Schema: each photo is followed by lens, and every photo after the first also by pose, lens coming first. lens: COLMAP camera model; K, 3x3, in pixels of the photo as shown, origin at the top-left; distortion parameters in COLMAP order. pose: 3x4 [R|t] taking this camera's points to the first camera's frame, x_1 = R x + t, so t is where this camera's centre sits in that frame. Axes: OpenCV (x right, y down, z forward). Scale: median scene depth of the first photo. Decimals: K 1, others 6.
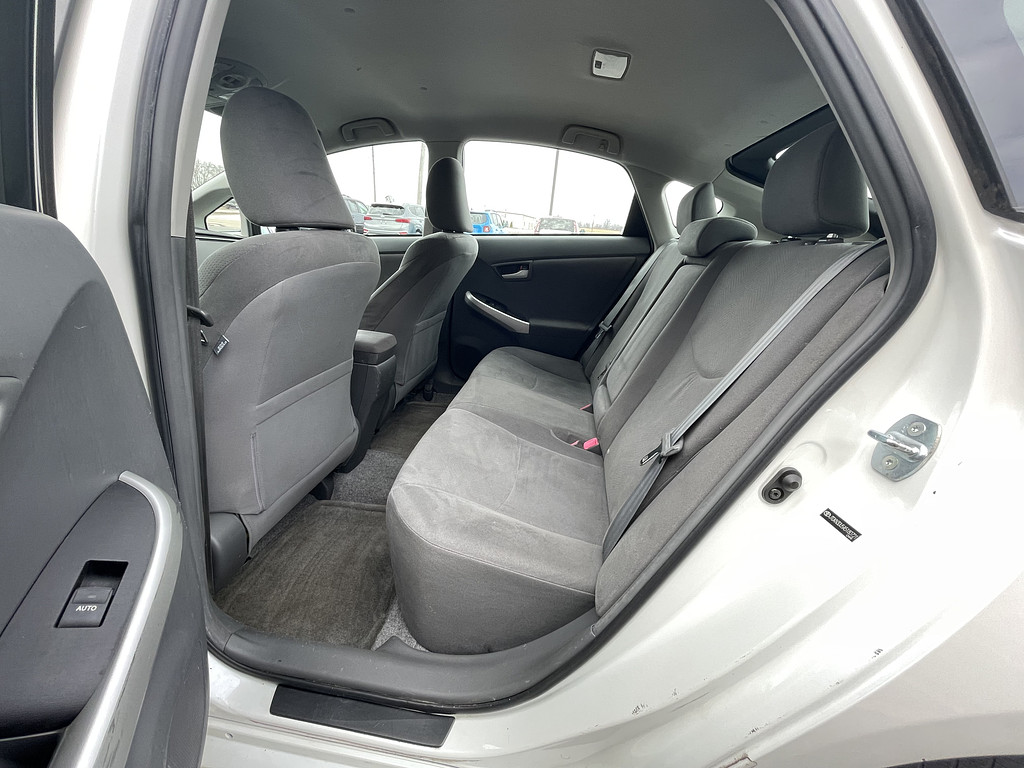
lens RADIAL K [[417.9, 0, 512.0], [0, 417.9, 384.0], [0, 0, 1]] dist [-0.002209, -0.000399]
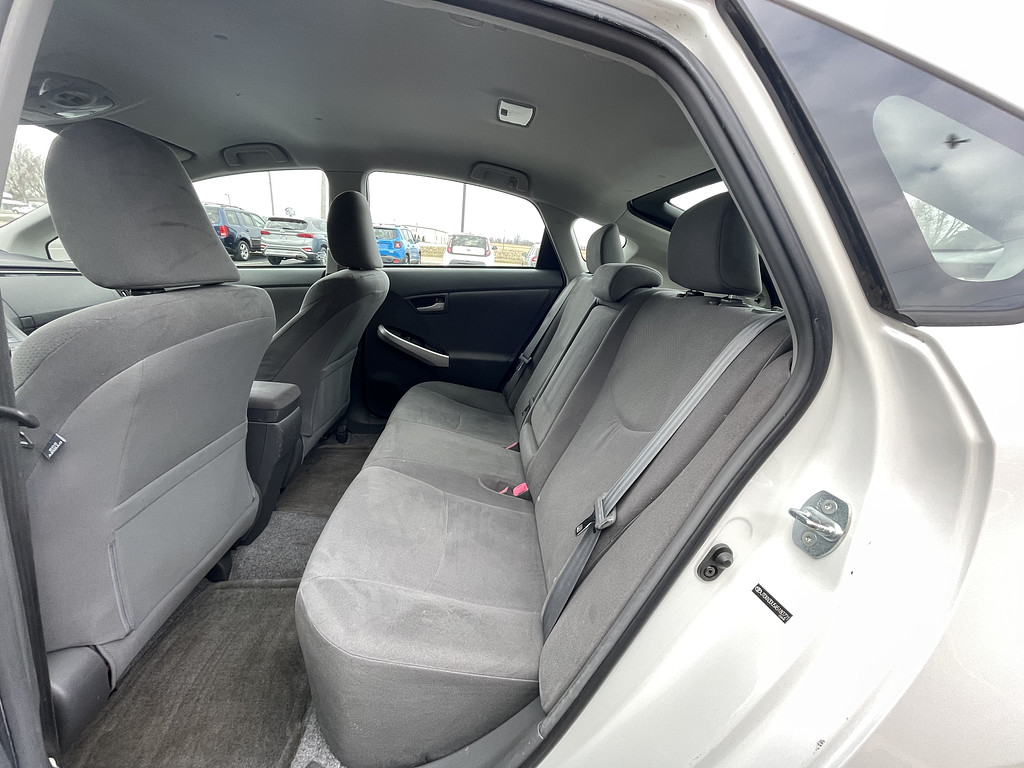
lens RADIAL K [[415.6, 0, 514.2], [0, 415.6, 382.6], [0, 0, 1]] dist [-0.011227, 0.006072]
pose [[0.979501, -0.057841, 0.192956, 0.003224], [0.063586, 0.997695, -0.023713, -0.099602], [-0.191140, 0.035496, 0.980921, 0.050935]]
